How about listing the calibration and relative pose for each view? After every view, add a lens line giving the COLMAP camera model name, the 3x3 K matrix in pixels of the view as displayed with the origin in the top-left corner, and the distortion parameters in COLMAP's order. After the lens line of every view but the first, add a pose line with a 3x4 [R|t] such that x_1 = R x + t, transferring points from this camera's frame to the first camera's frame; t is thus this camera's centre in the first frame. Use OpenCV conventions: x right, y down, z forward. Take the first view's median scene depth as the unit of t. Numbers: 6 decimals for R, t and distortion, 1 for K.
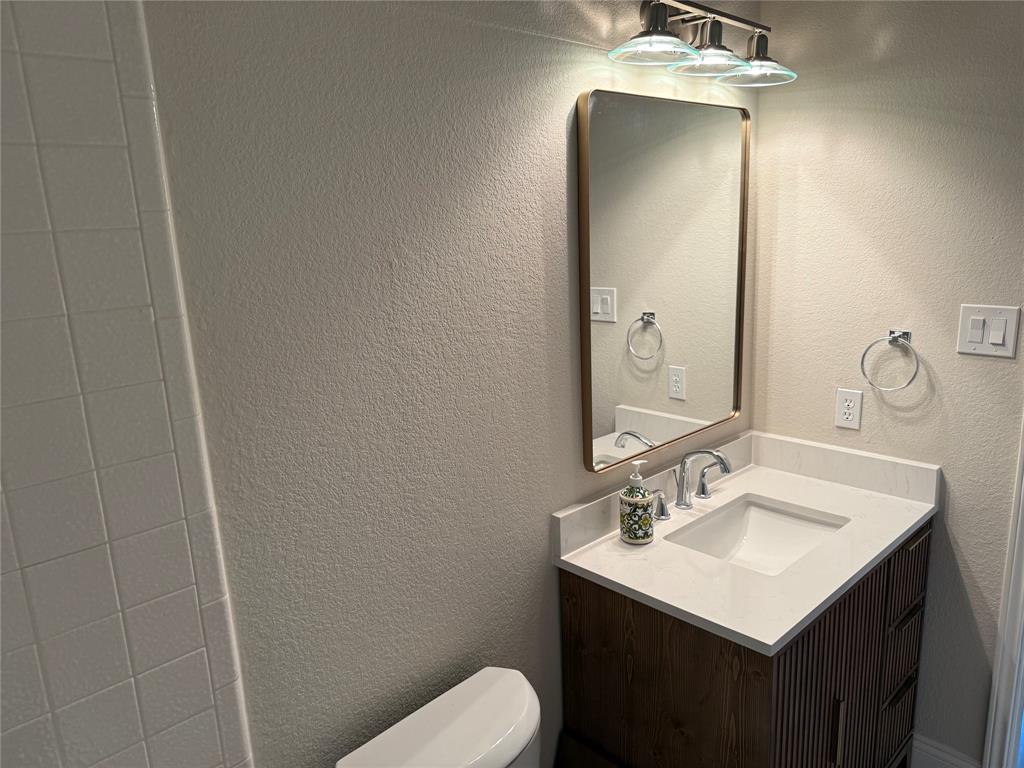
lens RADIAL K [[718.5, 0, 511.9], [0, 718.5, 384.3], [0, 0, 1]] dist [0.033427, -0.029642]
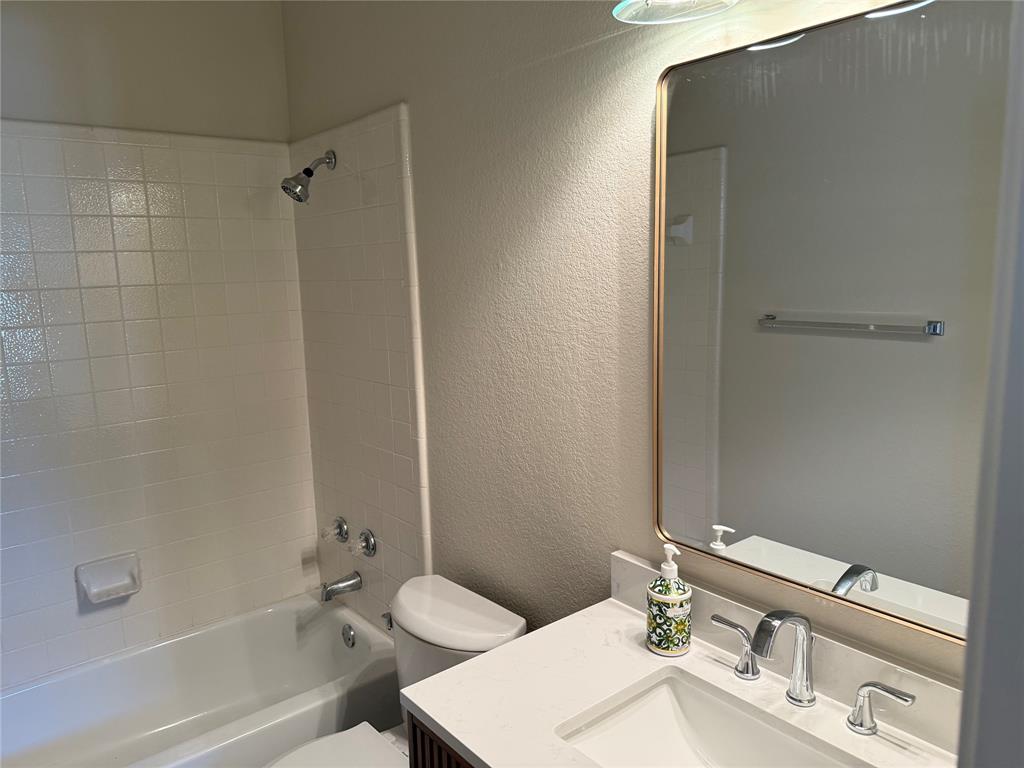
lens RADIAL K [[718.5, 0, 510.7], [0, 718.5, 385.0], [0, 0, 1]] dist [0.033427, -0.029642]
pose [[-0.071095, 0.203632, -0.976463, 1.027108], [-0.189415, 0.958371, 0.213650, -0.211408], [0.979320, 0.200146, -0.029565, 0.950789]]
